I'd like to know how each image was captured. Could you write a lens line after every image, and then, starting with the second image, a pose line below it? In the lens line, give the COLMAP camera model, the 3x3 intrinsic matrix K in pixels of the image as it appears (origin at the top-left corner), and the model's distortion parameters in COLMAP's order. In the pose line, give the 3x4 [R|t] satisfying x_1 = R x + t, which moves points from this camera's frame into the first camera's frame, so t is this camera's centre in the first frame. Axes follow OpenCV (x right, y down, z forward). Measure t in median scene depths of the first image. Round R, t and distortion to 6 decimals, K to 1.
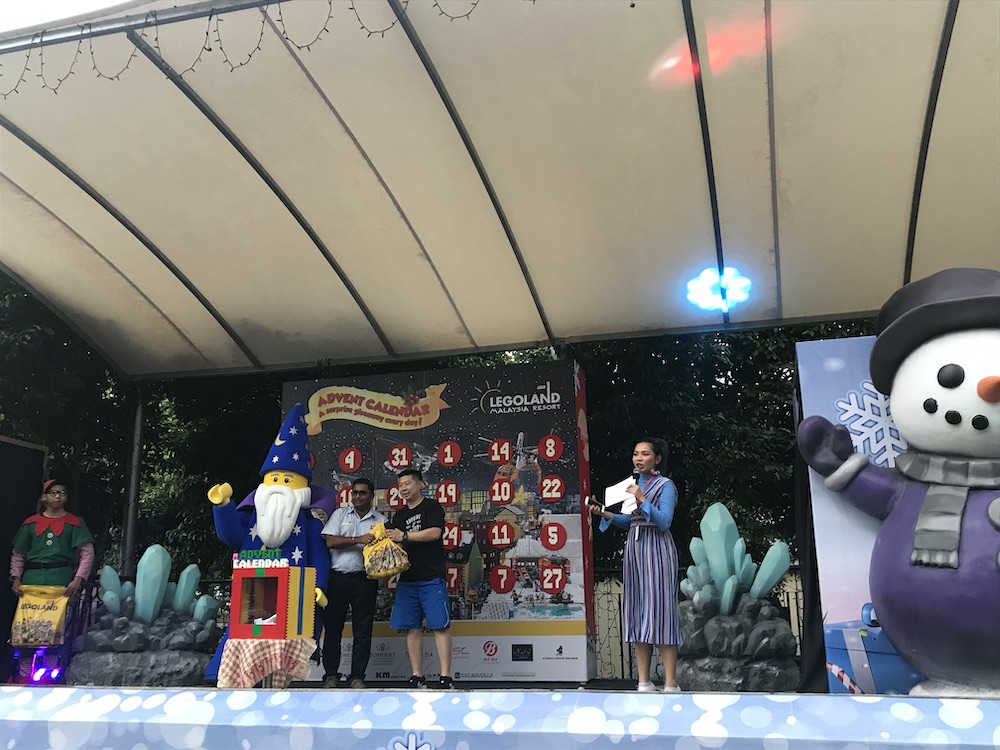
lens RADIAL K [[822.0, 0, 499.4], [0, 822.0, 373.0], [0, 0, 1]] dist [0.009843, -0.002063]
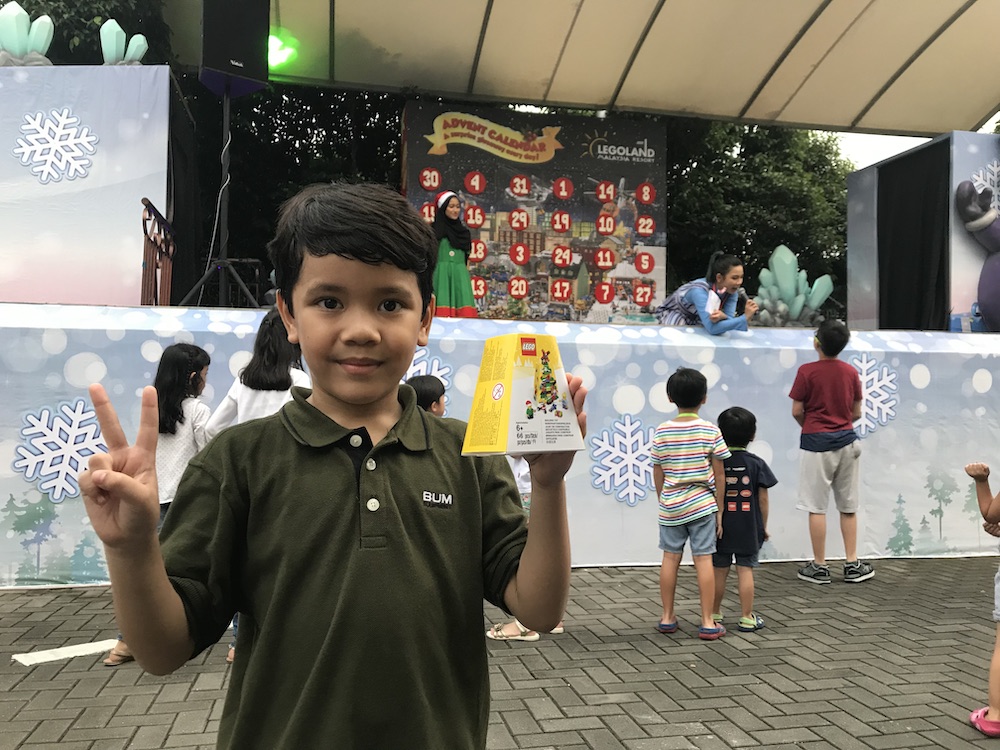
lens RADIAL K [[691.6, 0, 499.0], [0, 691.6, 378.8], [0, 0, 1]] dist [-0.004747, -0.010750]
pose [[0.910211, 0.023331, 0.413488, -0.571237], [-0.139459, 0.957370, 0.252970, 0.126006], [-0.389959, -0.287921, 0.874662, 0.083724]]
